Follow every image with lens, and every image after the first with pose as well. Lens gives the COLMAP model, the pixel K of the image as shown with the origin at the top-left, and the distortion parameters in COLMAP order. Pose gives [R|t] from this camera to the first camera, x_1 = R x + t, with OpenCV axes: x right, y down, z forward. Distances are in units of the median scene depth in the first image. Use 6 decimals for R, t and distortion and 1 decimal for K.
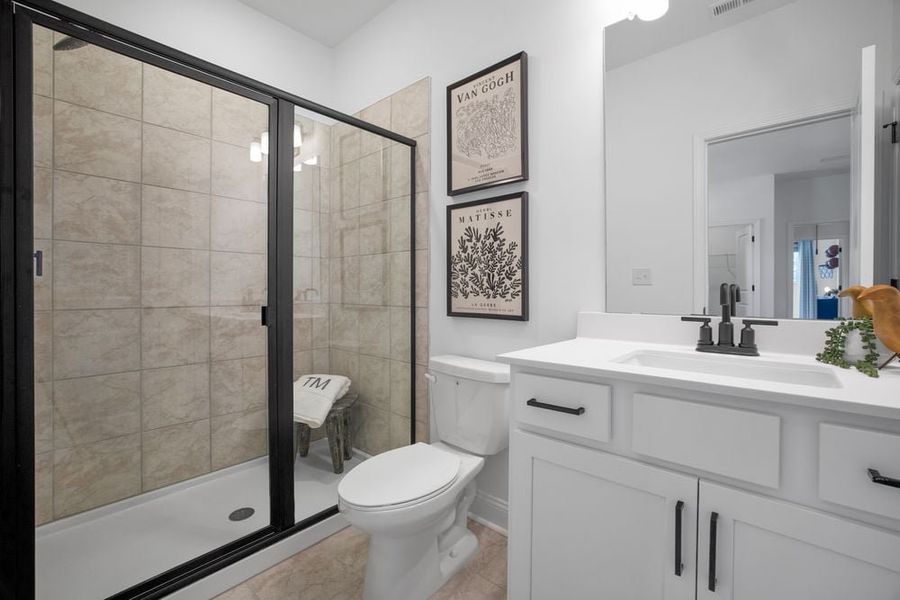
lens RADIAL K [[392.8, 0, 445.3], [0, 392.8, 294.4], [0, 0, 1]] dist [-0.029845, 0.013445]
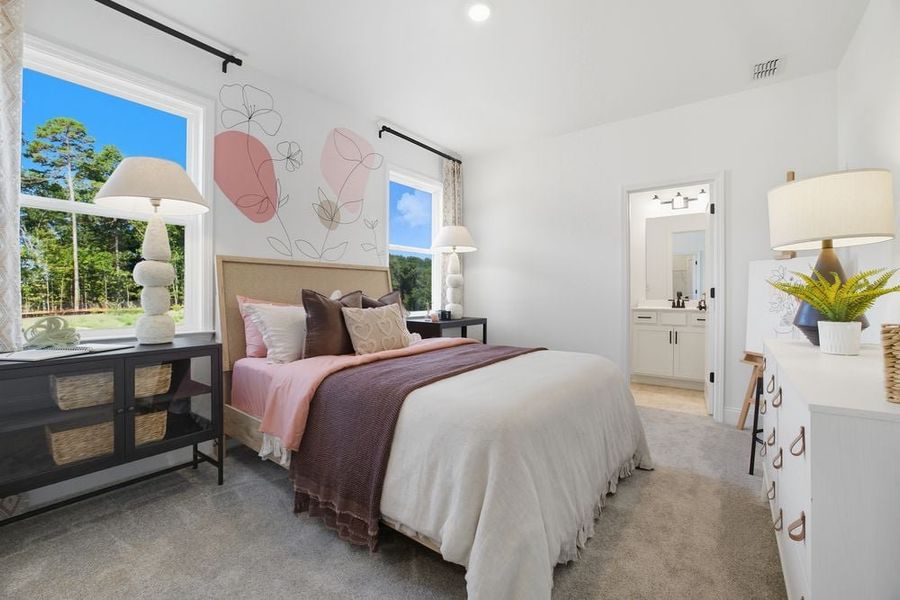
lens RADIAL K [[392.8, 0, 445.3], [0, 392.8, 294.4], [0, 0, 1]] dist [-0.029845, 0.013445]
pose [[0.997162, -0.002842, 0.075230, -2.085578], [0.003510, 0.999956, -0.008748, 0.031515], [-0.075202, 0.008987, 0.997128, -2.978135]]
